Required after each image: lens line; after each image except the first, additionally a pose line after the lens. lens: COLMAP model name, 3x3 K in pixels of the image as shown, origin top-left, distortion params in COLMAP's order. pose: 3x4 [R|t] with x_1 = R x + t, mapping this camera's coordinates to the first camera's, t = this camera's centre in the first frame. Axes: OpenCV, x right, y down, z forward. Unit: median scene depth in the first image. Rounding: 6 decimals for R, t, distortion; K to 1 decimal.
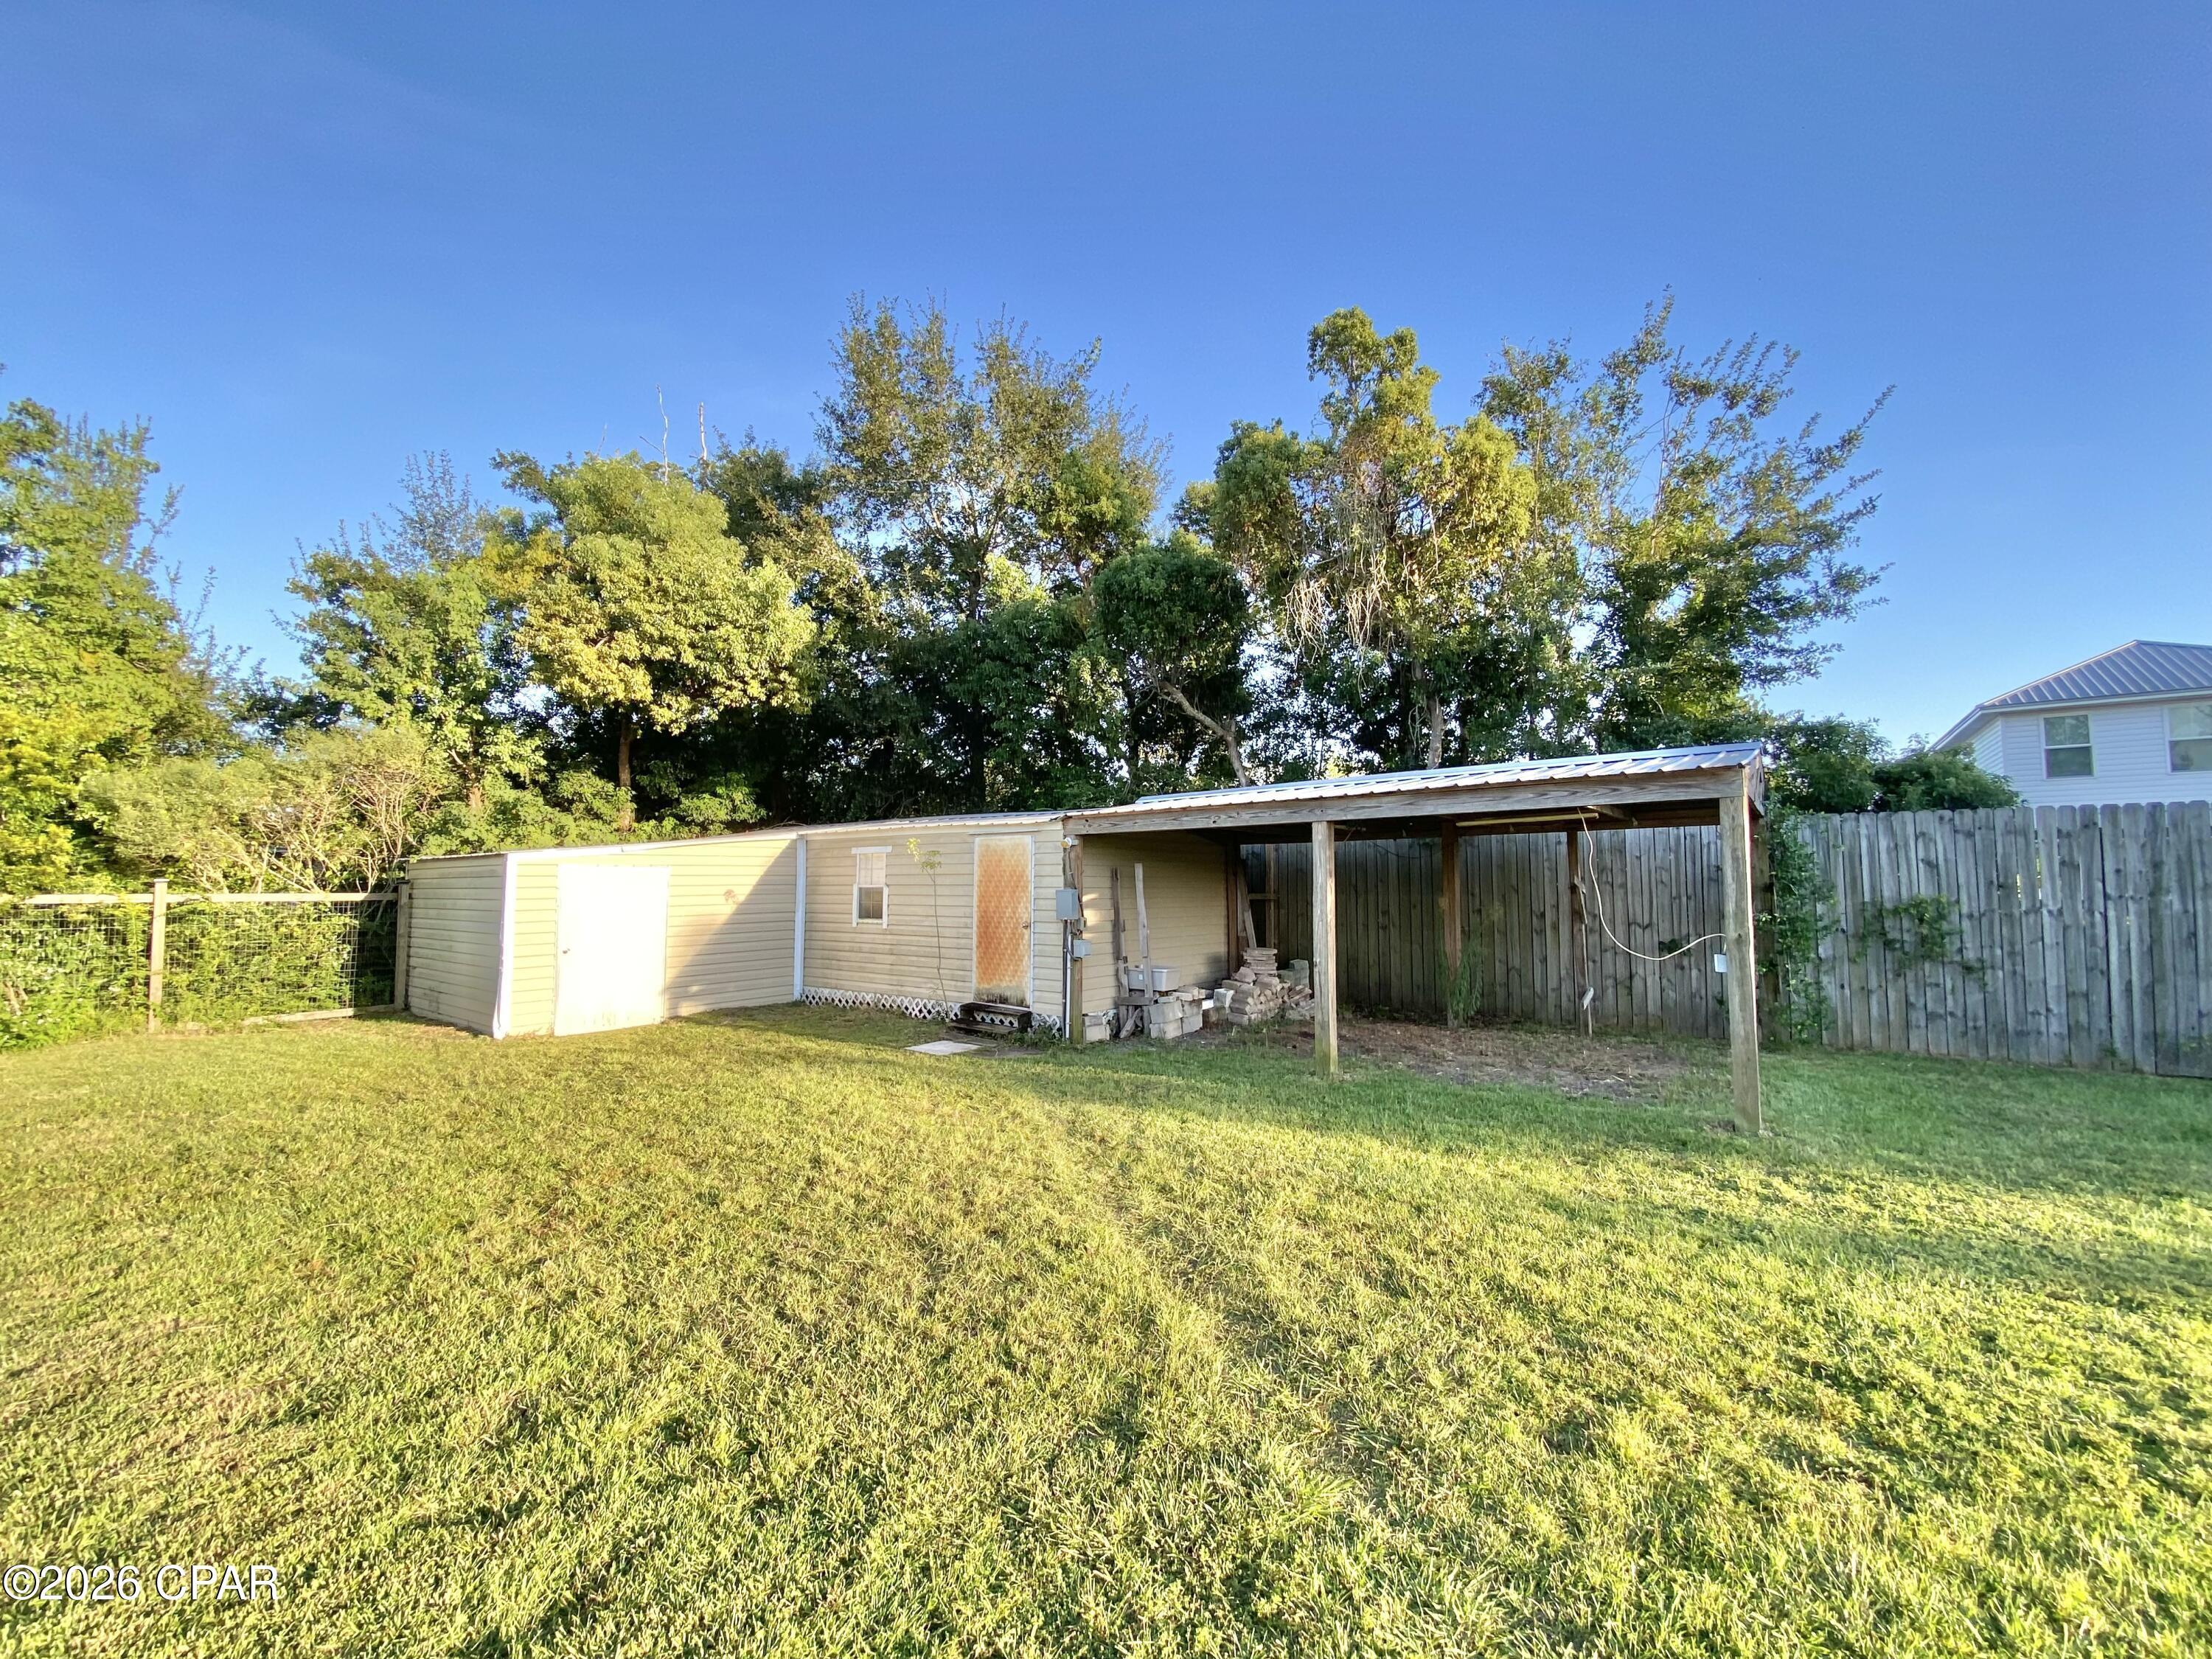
lens RADIAL K [[924.8, 0, 1106.0], [0, 924.8, 829.5], [0, 0, 1]] dist [0.013870, -0.020788]
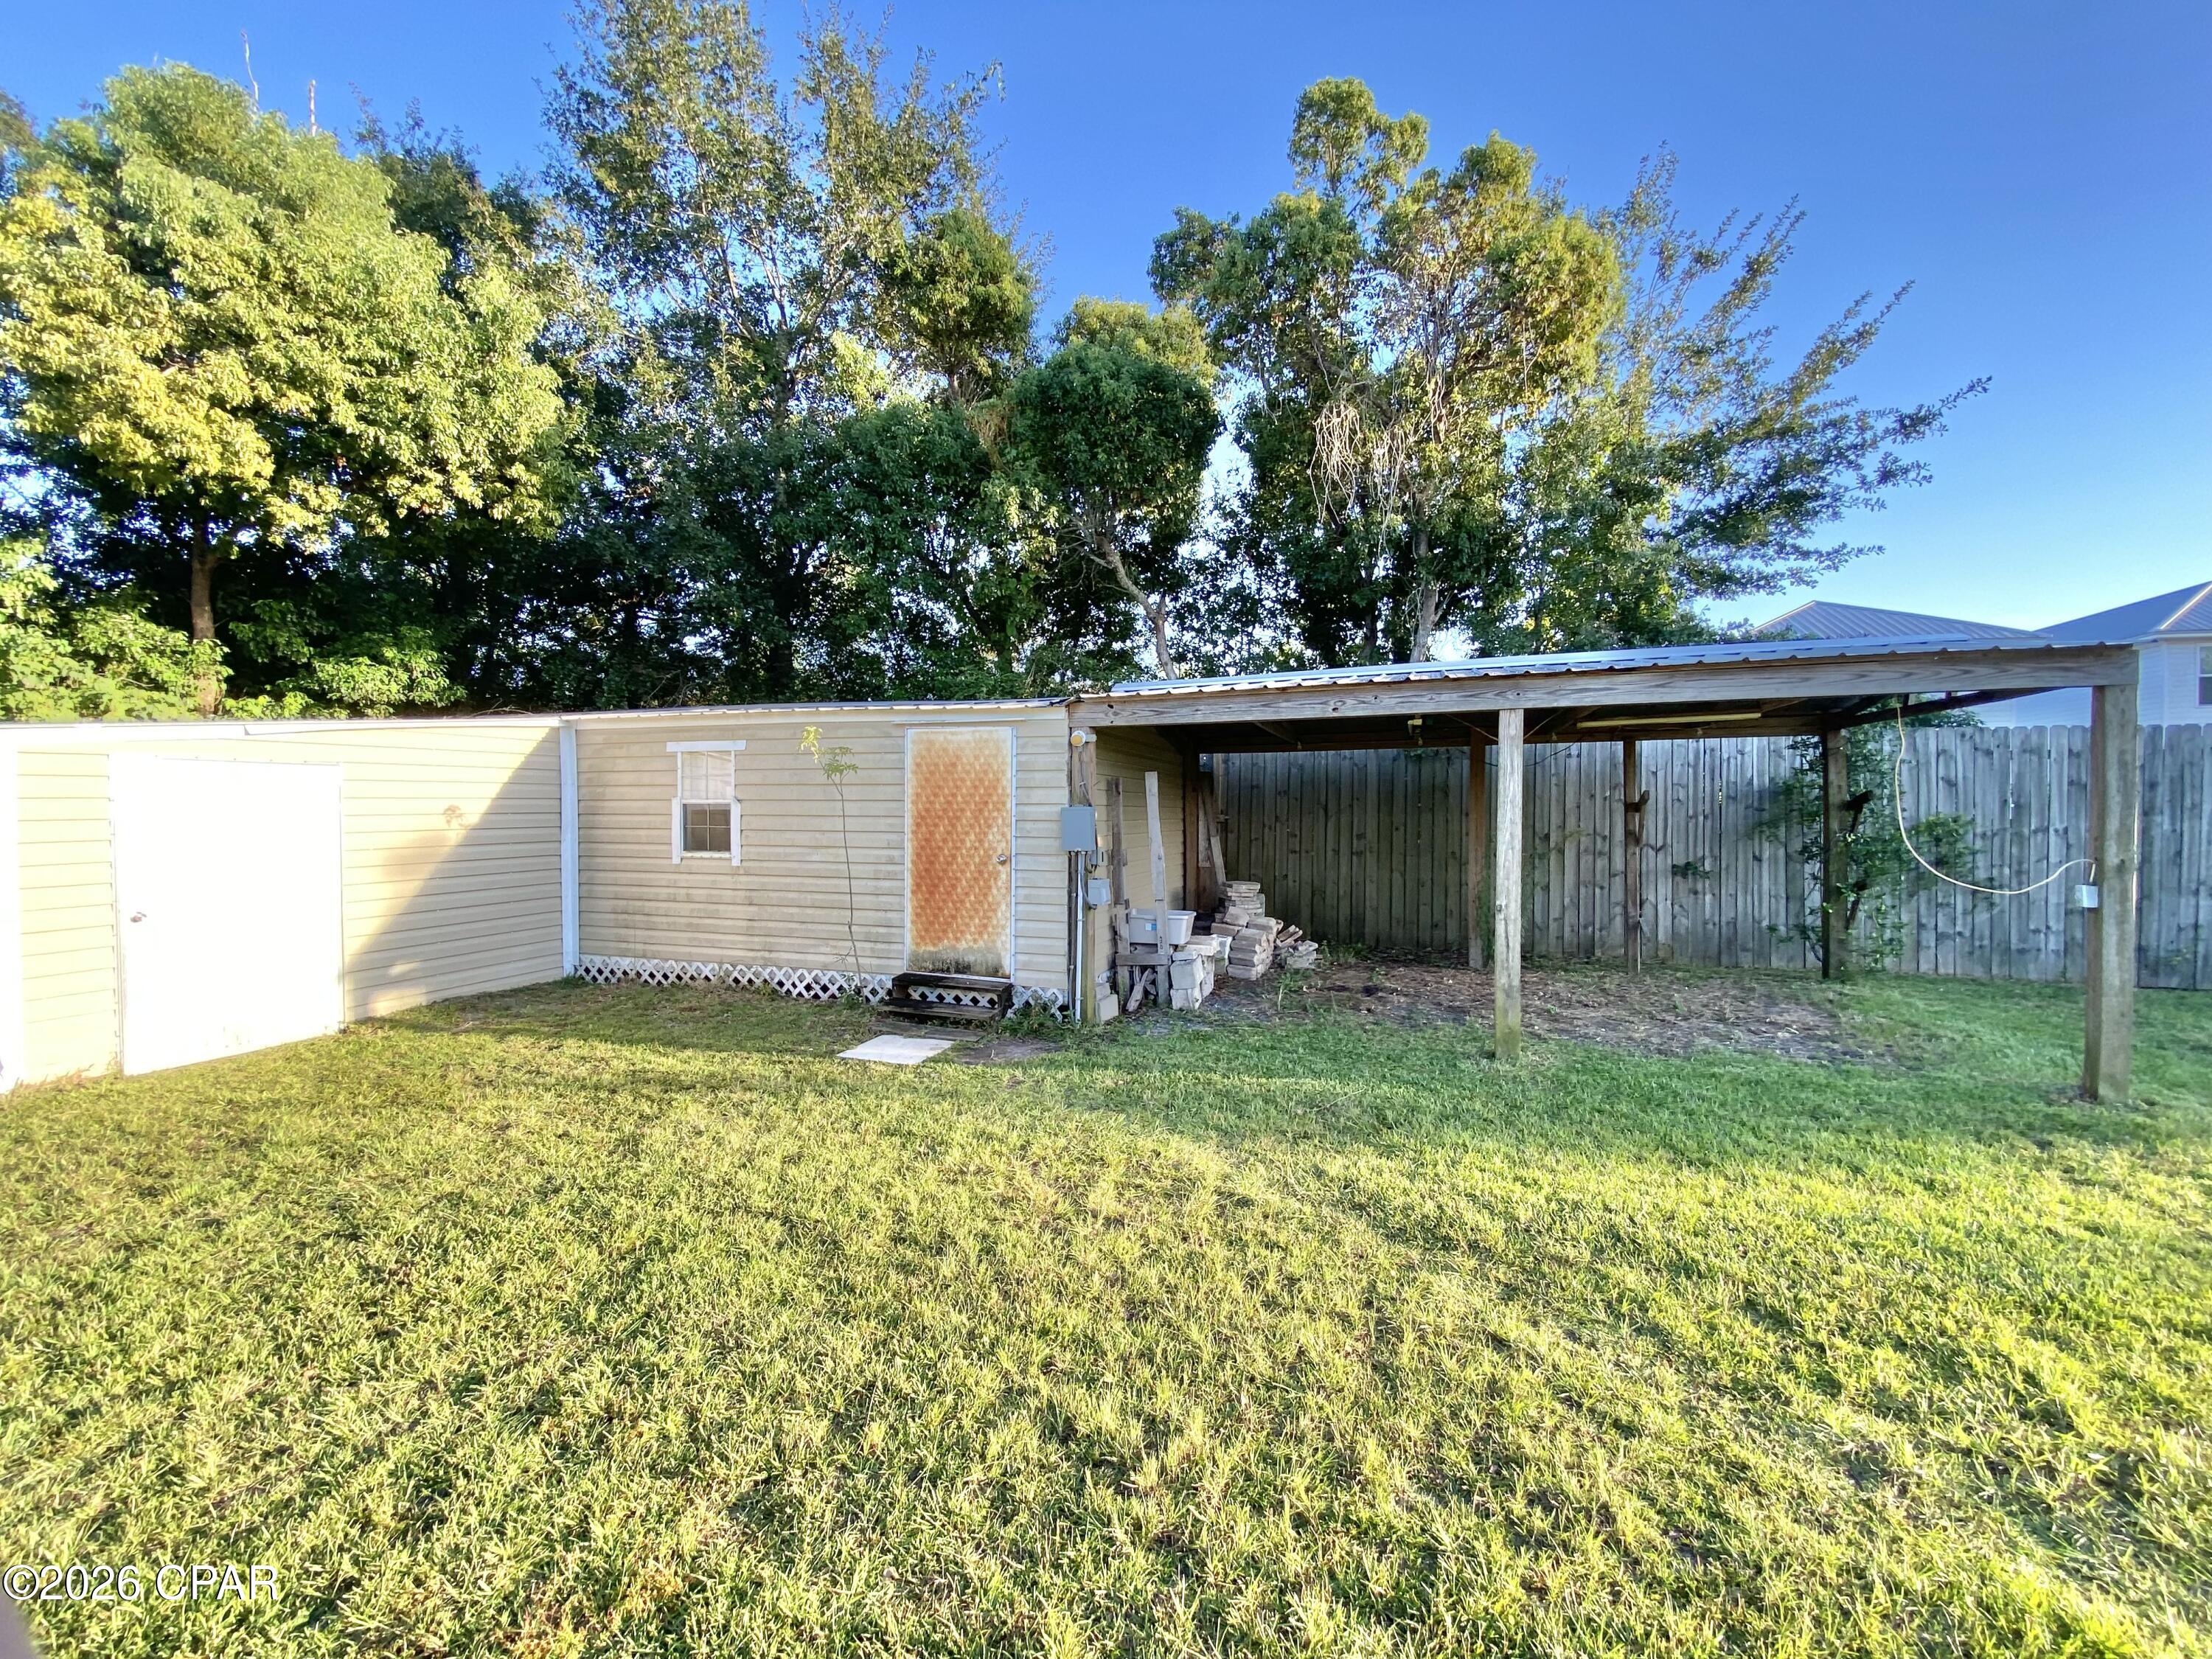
lens RADIAL K [[924.8, 0, 1106.0], [0, 924.8, 829.5], [0, 0, 1]] dist [0.013870, -0.020788]
pose [[0.943985, -0.005385, 0.329944, -0.190029], [-0.021929, 0.996633, 0.079006, 0.021508], [-0.329259, -0.081815, 0.940688, 0.267622]]
